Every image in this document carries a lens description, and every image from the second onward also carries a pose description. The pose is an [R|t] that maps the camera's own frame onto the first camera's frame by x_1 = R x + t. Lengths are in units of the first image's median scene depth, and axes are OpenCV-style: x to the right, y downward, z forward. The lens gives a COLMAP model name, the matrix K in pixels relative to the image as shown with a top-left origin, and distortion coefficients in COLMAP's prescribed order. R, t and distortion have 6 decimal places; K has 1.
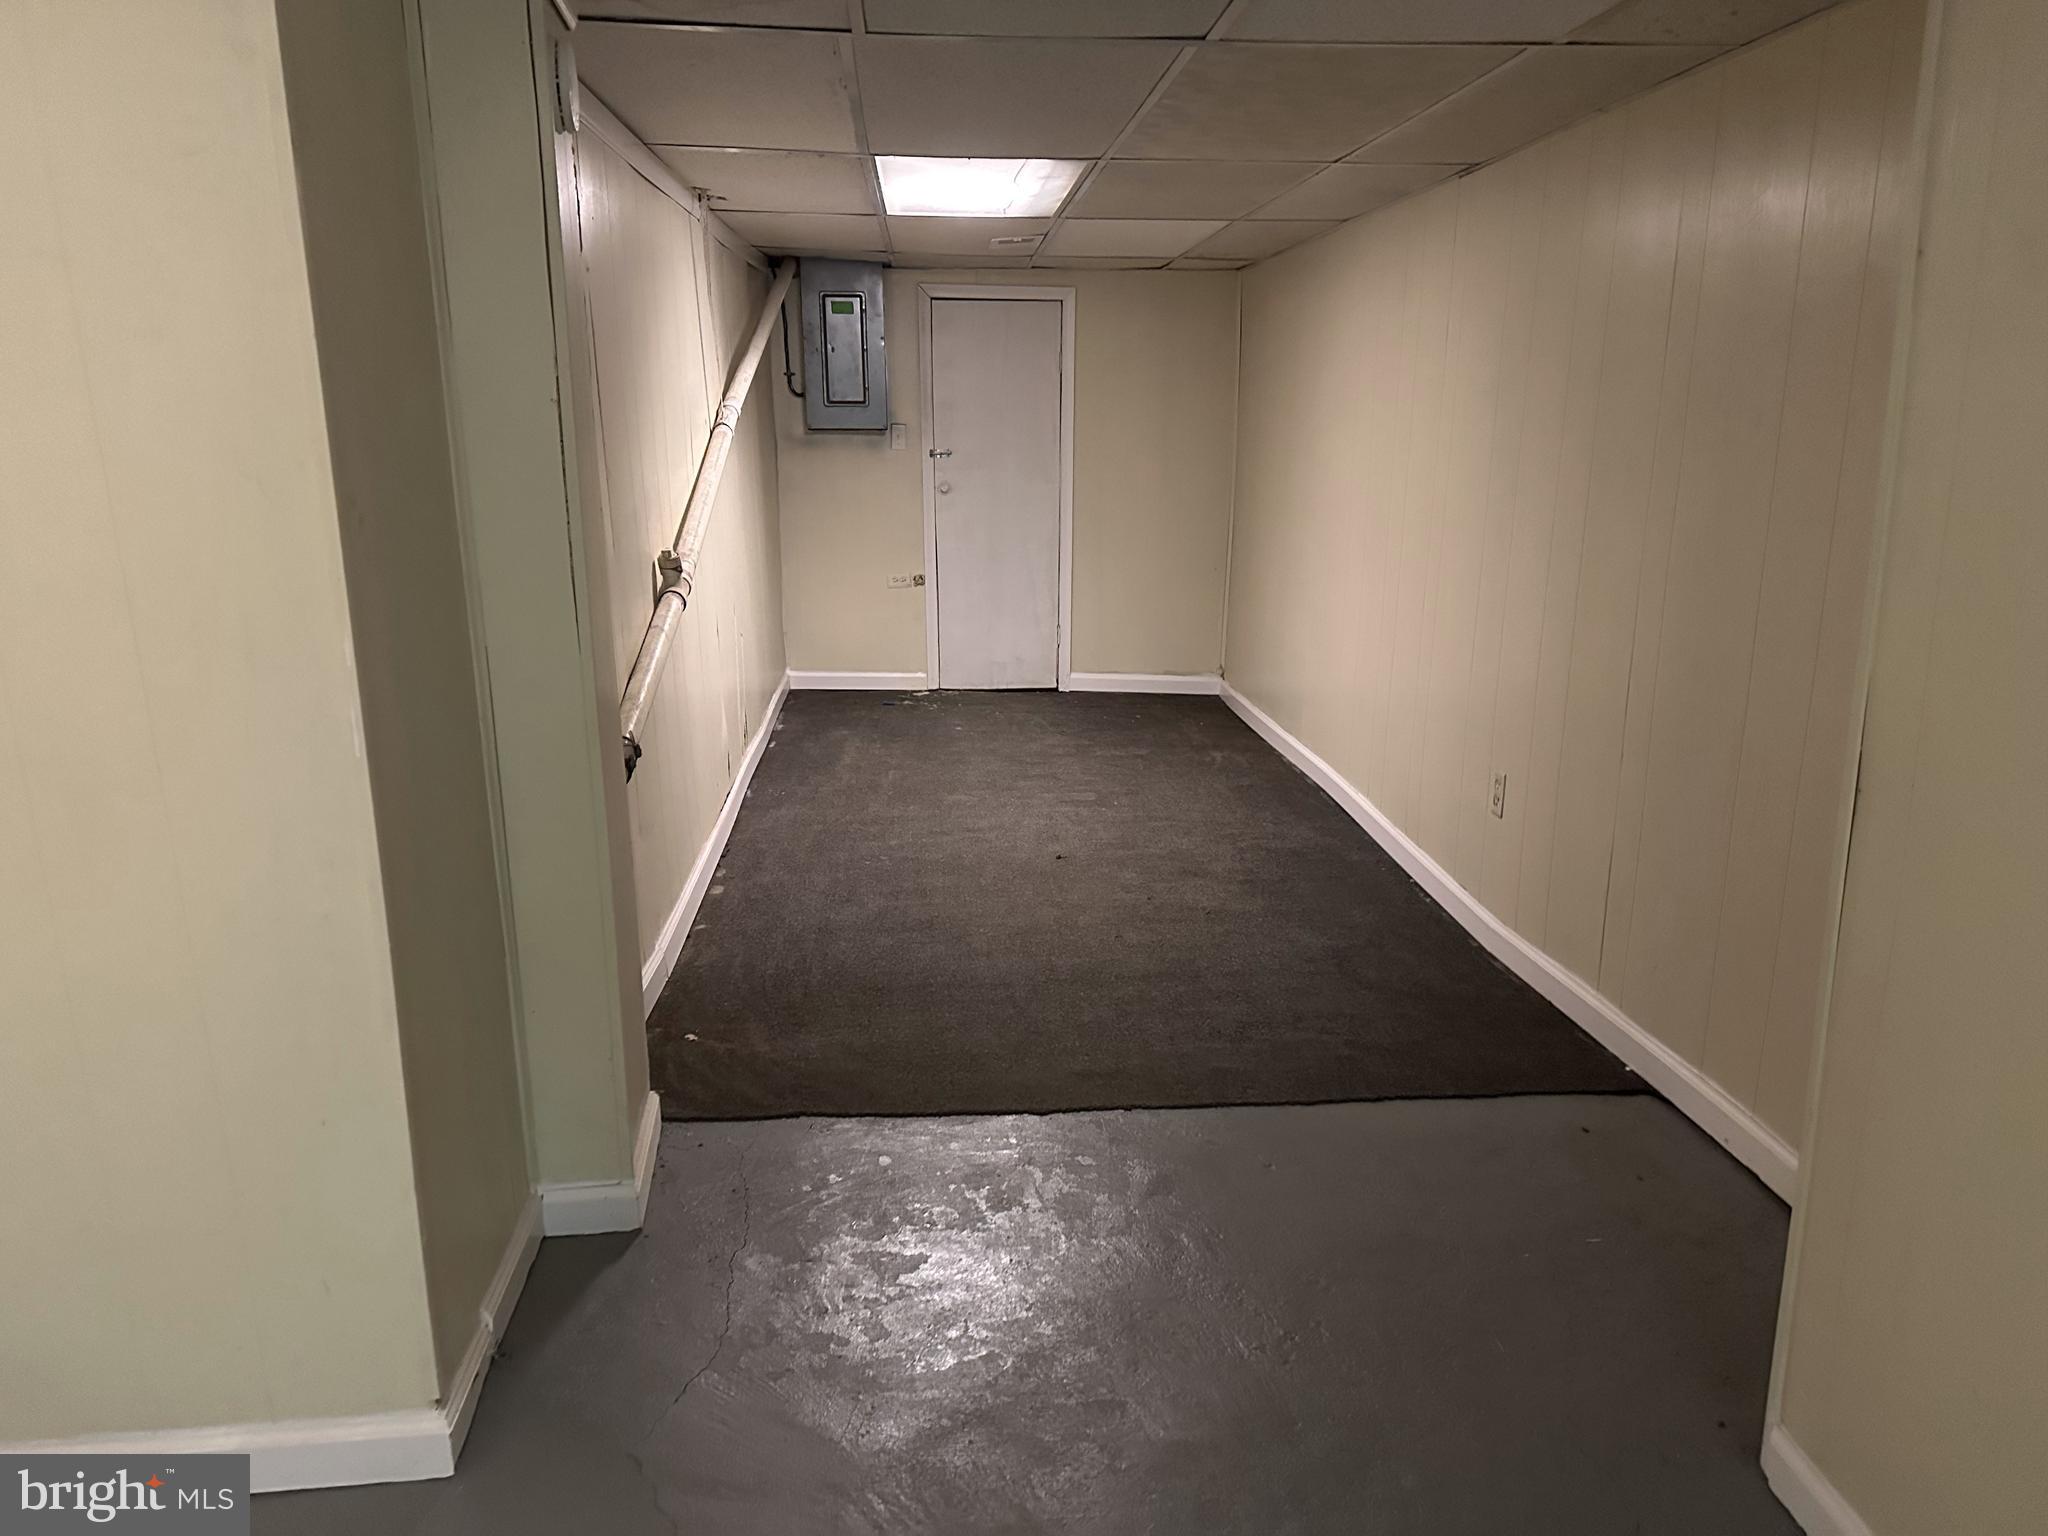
lens RADIAL K [[1442.1, 0, 1026.8], [0, 1442.1, 787.6], [0, 0, 1]] dist [0.049460, -0.056874]
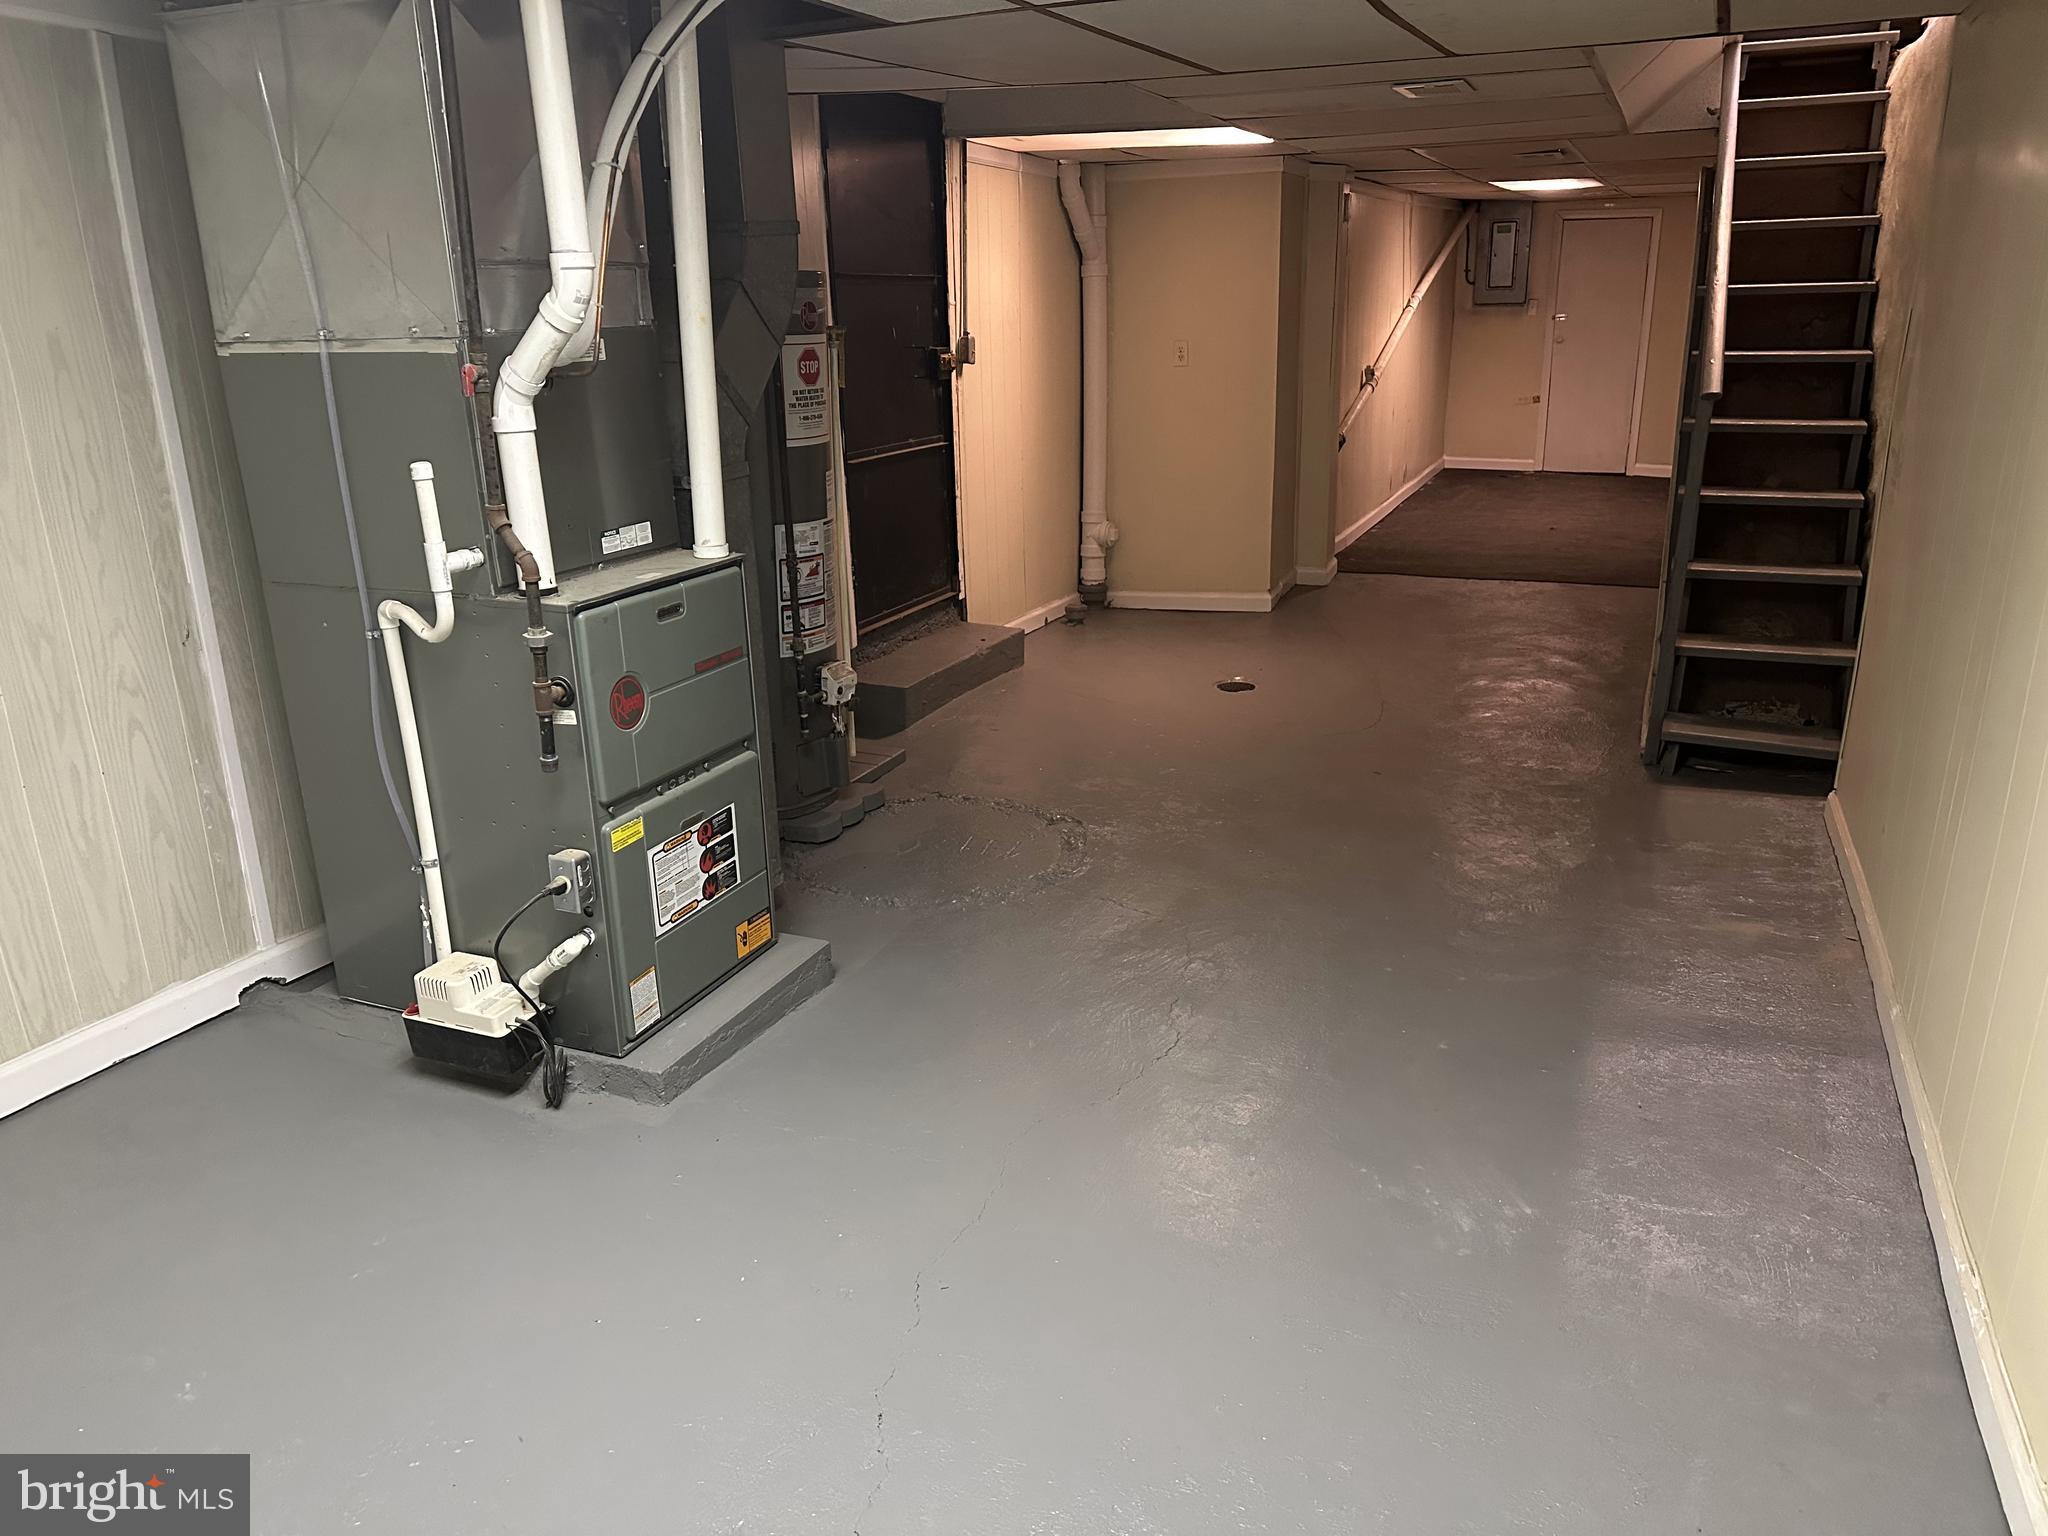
lens RADIAL K [[1442.1, 0, 1007.5], [0, 1442.1, 764.2], [0, 0, 1]] dist [0.049460, -0.056874]
pose [[0.876038, 0.135902, -0.462696, 0.227268], [-0.101196, 0.989913, 0.099157, 0.166046], [0.471505, -0.040042, 0.880954, -0.753176]]
